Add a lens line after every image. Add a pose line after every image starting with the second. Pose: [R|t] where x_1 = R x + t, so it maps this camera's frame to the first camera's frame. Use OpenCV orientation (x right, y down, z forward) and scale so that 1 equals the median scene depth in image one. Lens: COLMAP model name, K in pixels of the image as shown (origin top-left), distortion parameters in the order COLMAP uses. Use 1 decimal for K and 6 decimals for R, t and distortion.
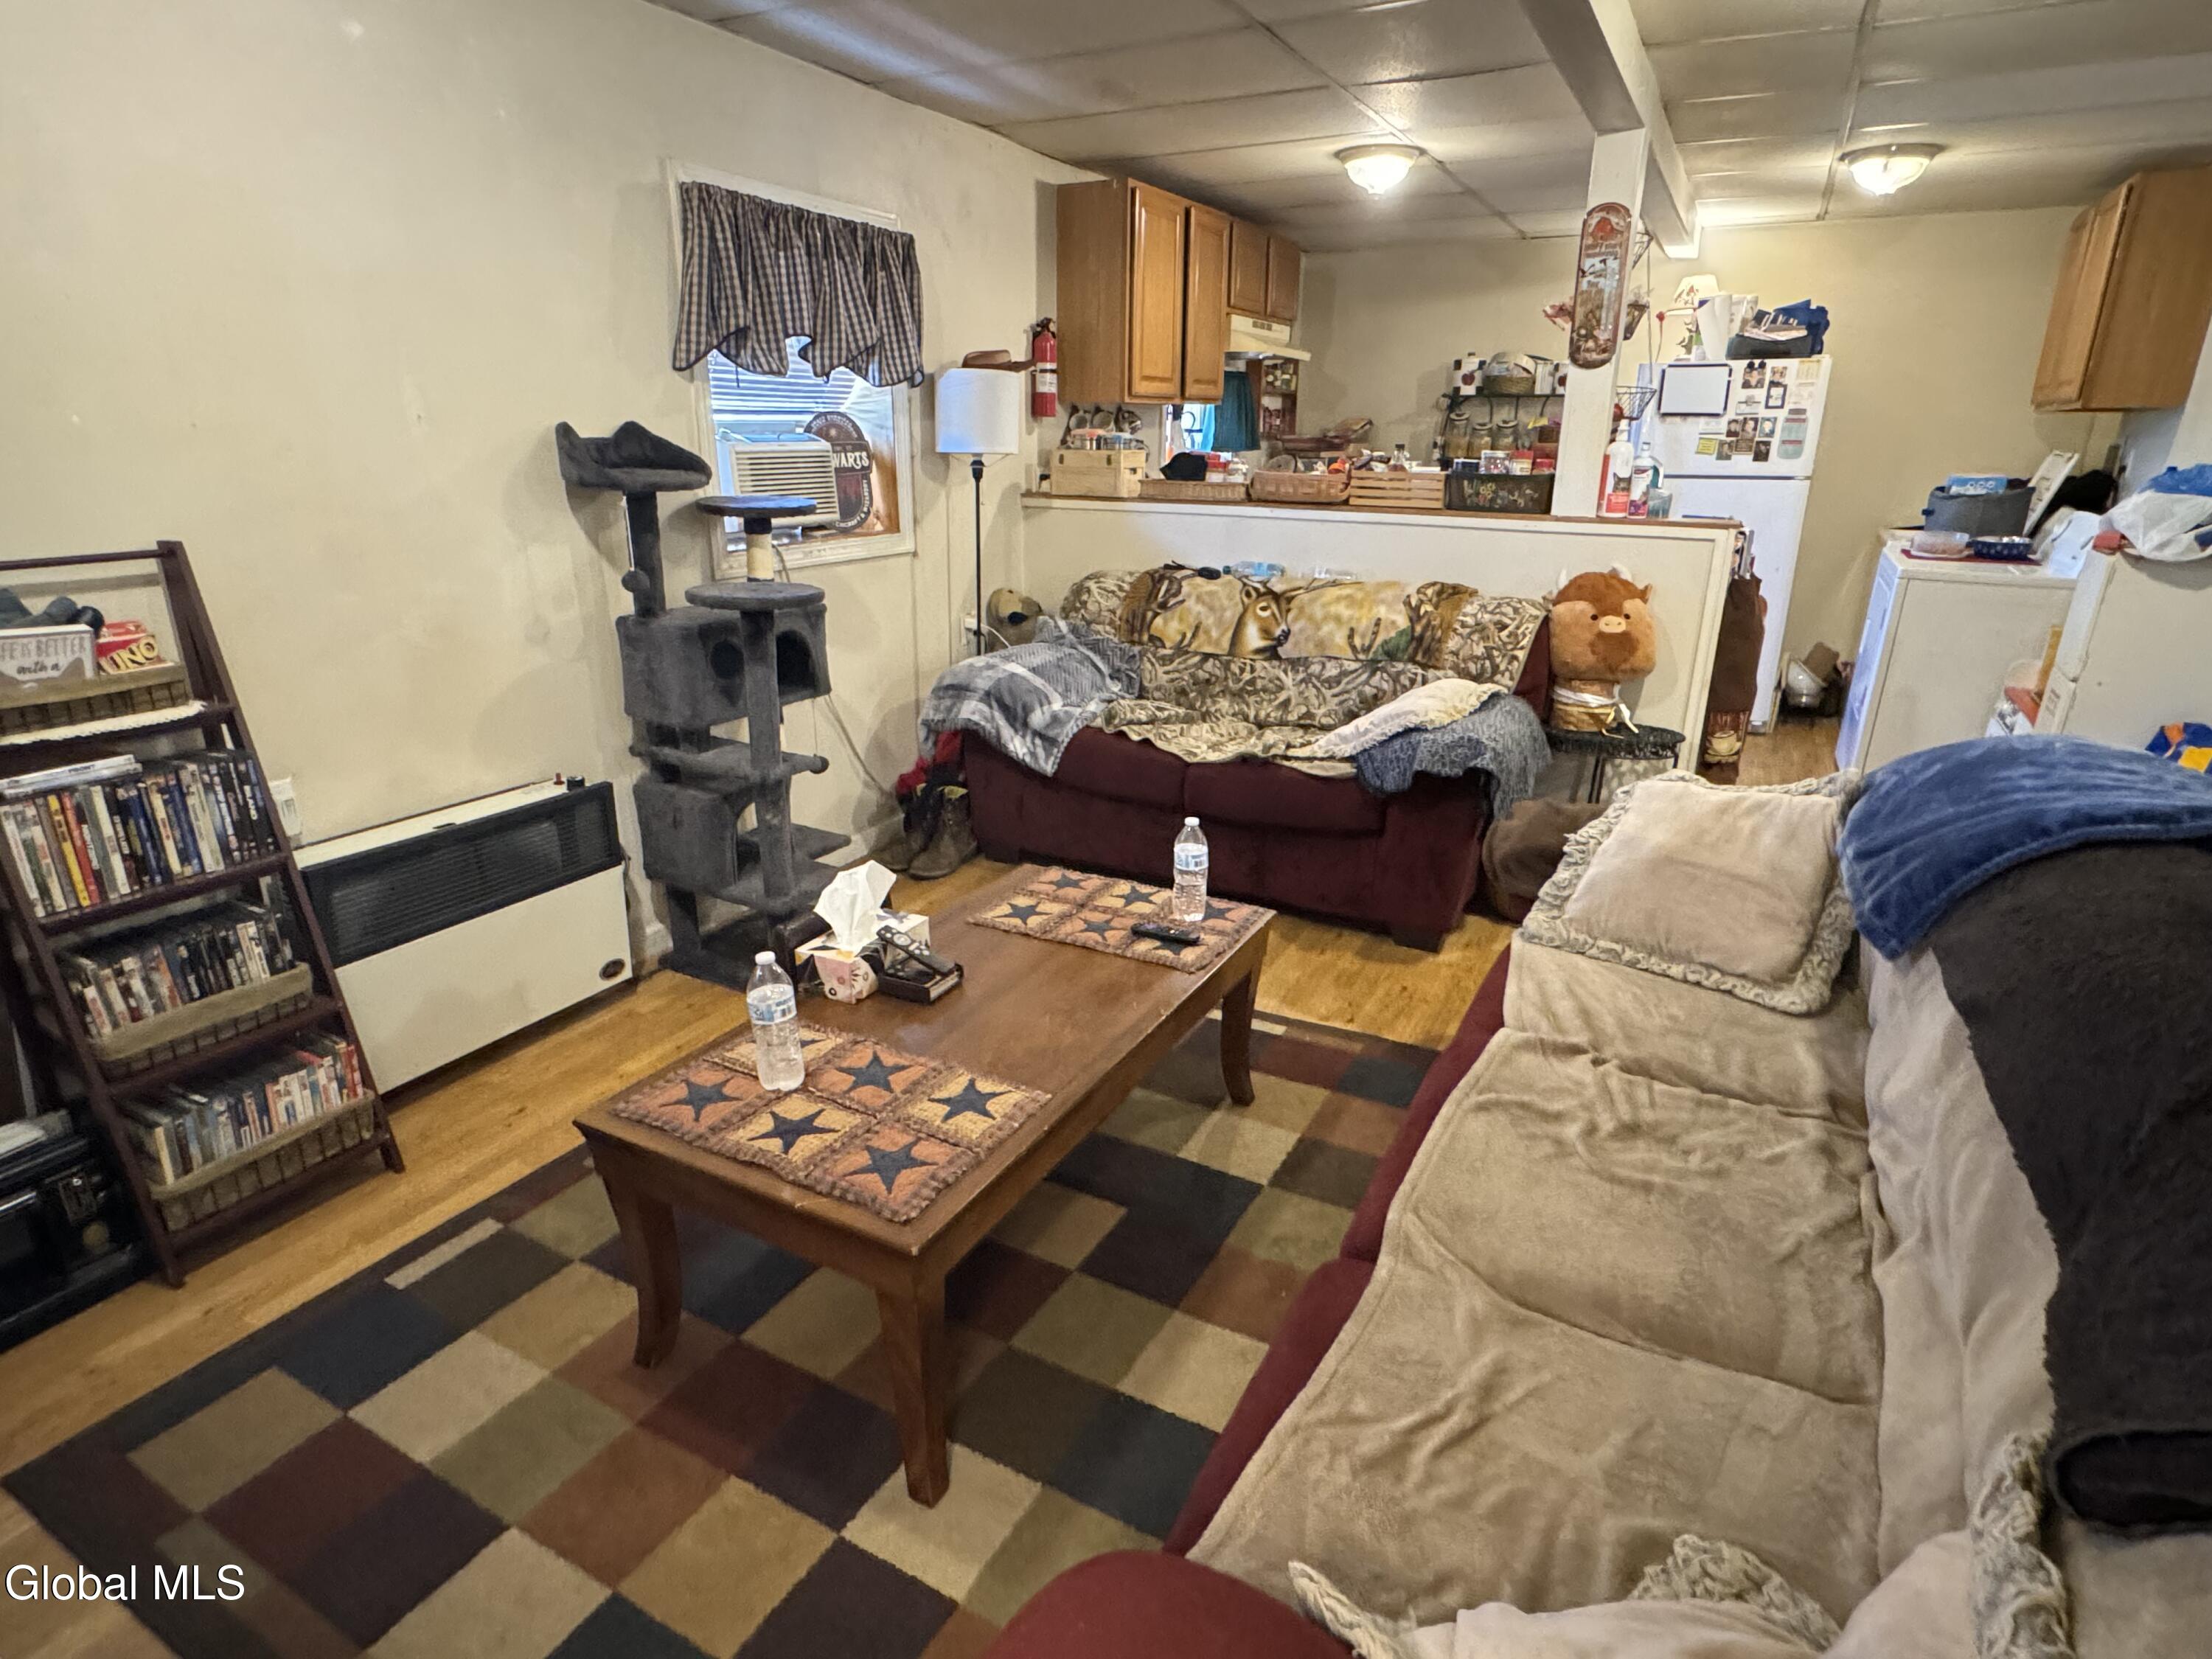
lens RADIAL K [[1165.9, 0, 1107.0], [0, 1165.9, 833.4], [0, 0, 1]] dist [0.001875, 0.000144]
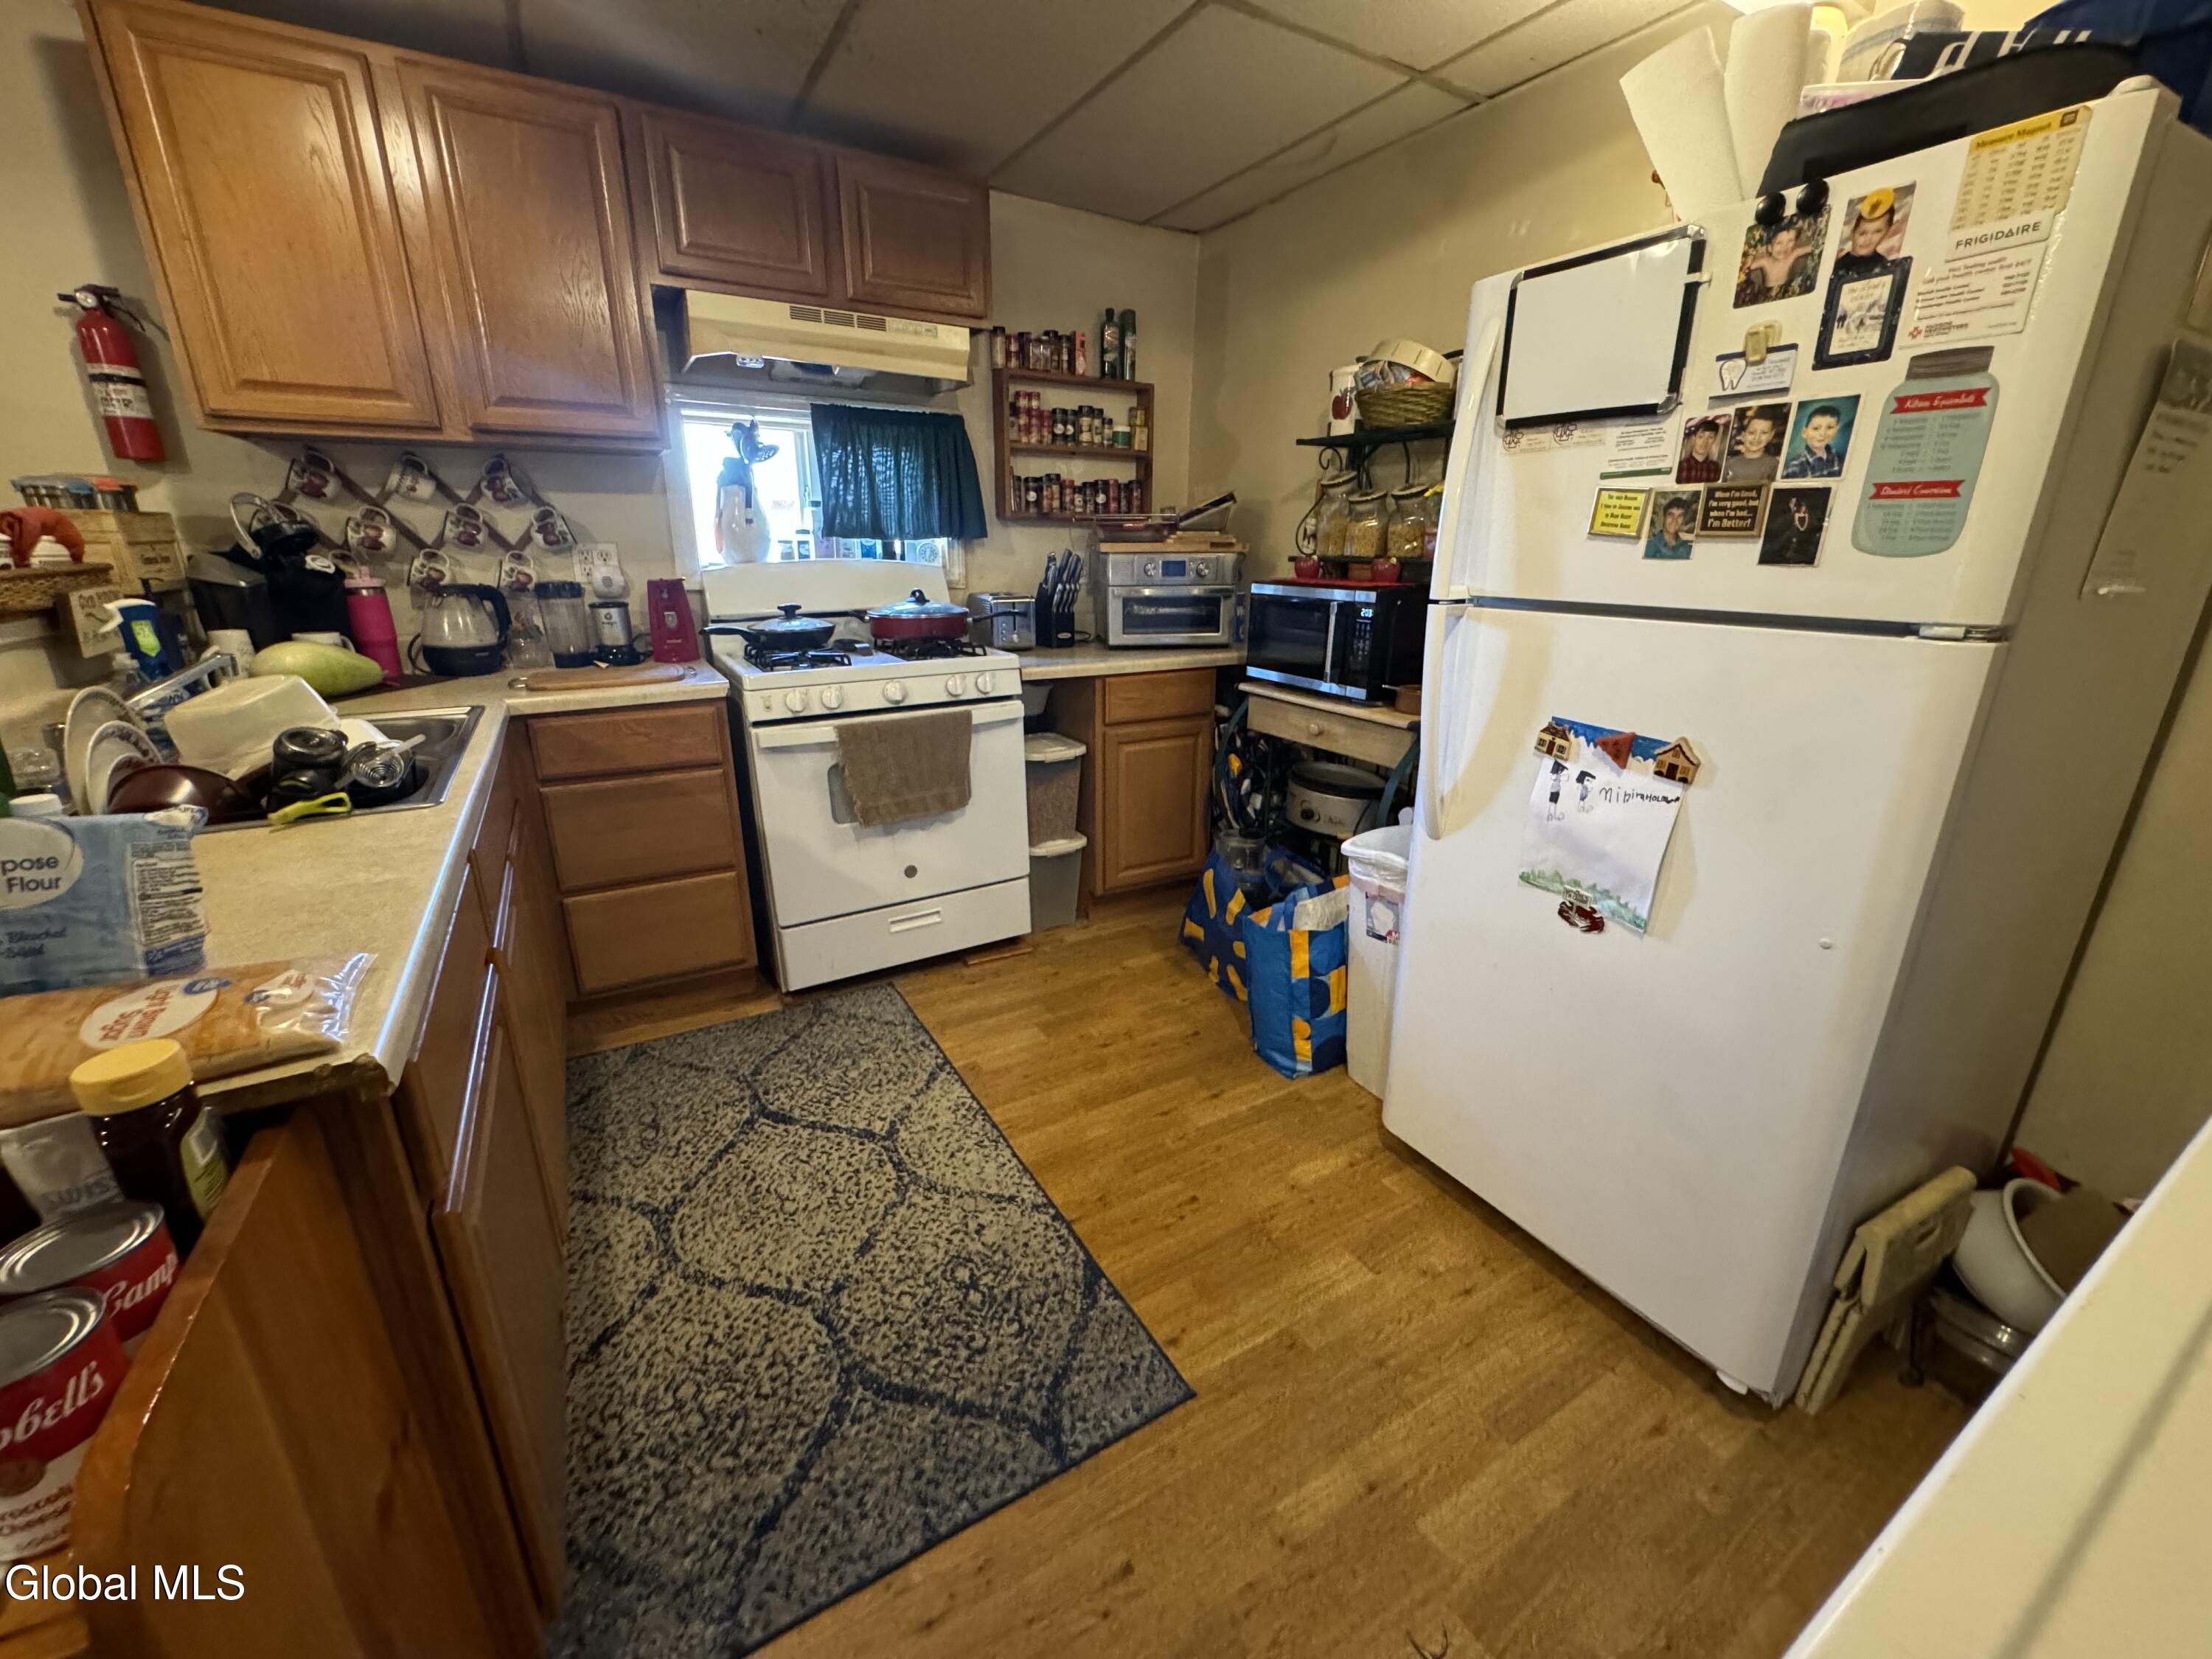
lens RADIAL K [[887.3, 0, 1111.1], [0, 887.3, 827.3], [0, 0, 1]] dist [-0.003492, 0.000067]
pose [[0.859055, 0.162149, -0.485522, 0.539209], [-0.175963, 0.984244, 0.017368, -0.235112], [0.480688, 0.070514, 0.874052, 0.750744]]
